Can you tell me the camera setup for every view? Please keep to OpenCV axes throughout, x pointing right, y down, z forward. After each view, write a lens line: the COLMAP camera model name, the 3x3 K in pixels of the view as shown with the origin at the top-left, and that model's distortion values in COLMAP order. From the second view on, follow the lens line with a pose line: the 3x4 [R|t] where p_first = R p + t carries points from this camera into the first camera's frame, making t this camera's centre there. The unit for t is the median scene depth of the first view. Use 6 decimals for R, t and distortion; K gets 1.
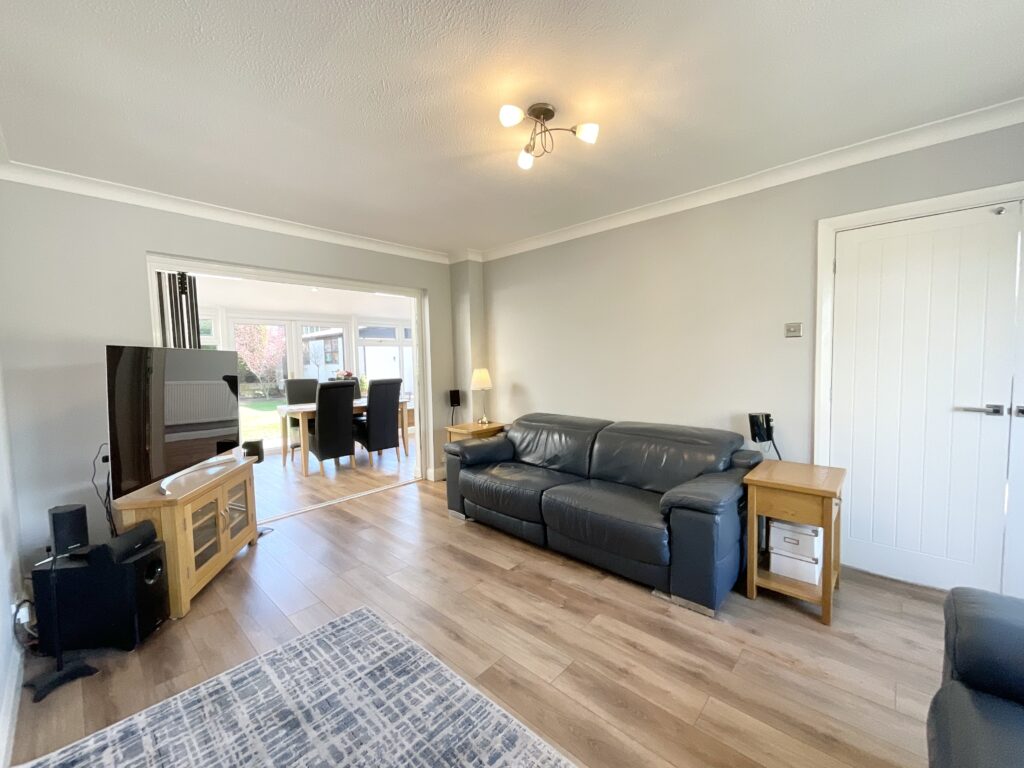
lens RADIAL K [[412.6, 0, 510.9], [0, 412.6, 385.3], [0, 0, 1]] dist [0.003614, 0.000286]
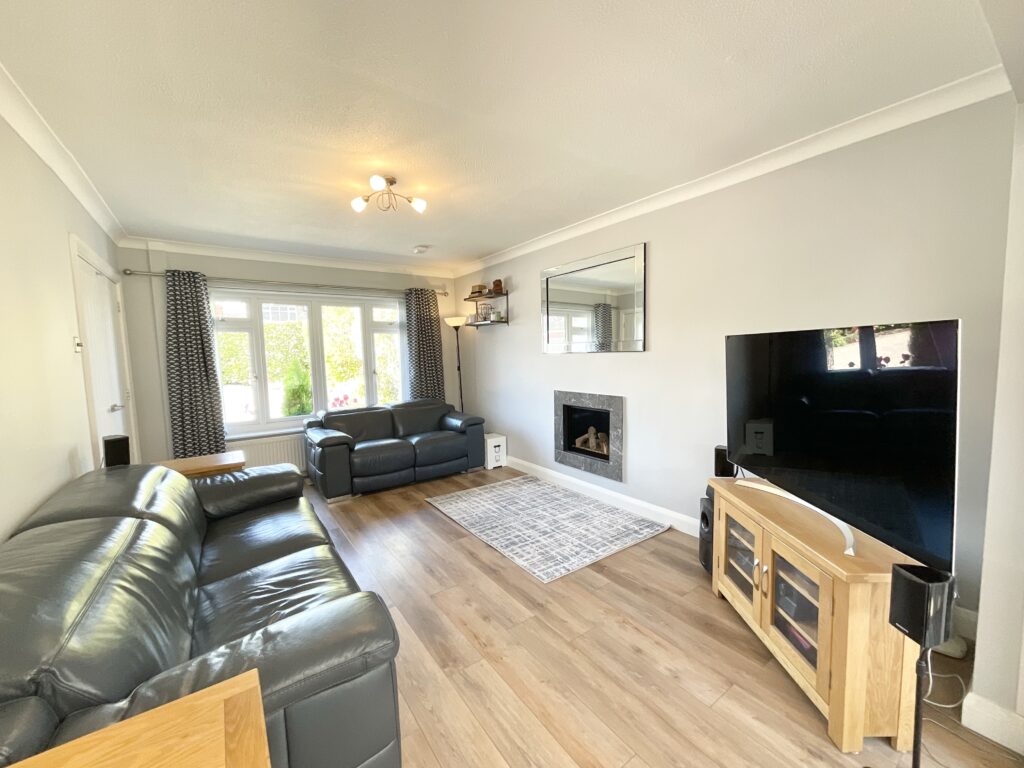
lens RADIAL K [[412.6, 0, 510.9], [0, 412.6, 385.3], [0, 0, 1]] dist [0.003614, 0.000286]
pose [[-0.976209, 0.027463, 0.215084, -0.650059], [0.060242, 0.987245, 0.147368, -0.184632], [-0.208294, 0.156819, -0.965413, 2.518660]]
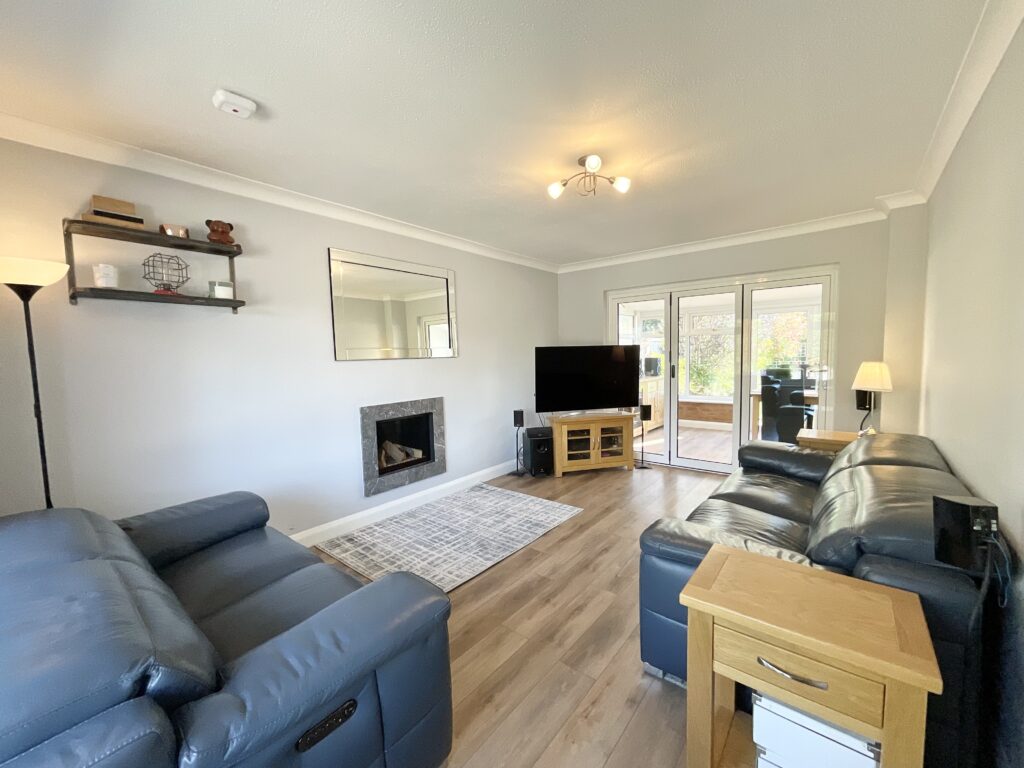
lens RADIAL K [[412.6, 0, 510.9], [0, 412.6, 385.3], [0, 0, 1]] dist [0.003614, 0.000286]
pose [[0.060734, 0.092279, -0.993879, 1.471390], [-0.042801, 0.995042, 0.089772, -0.090467], [0.997236, 0.037087, 0.064383, 0.767825]]
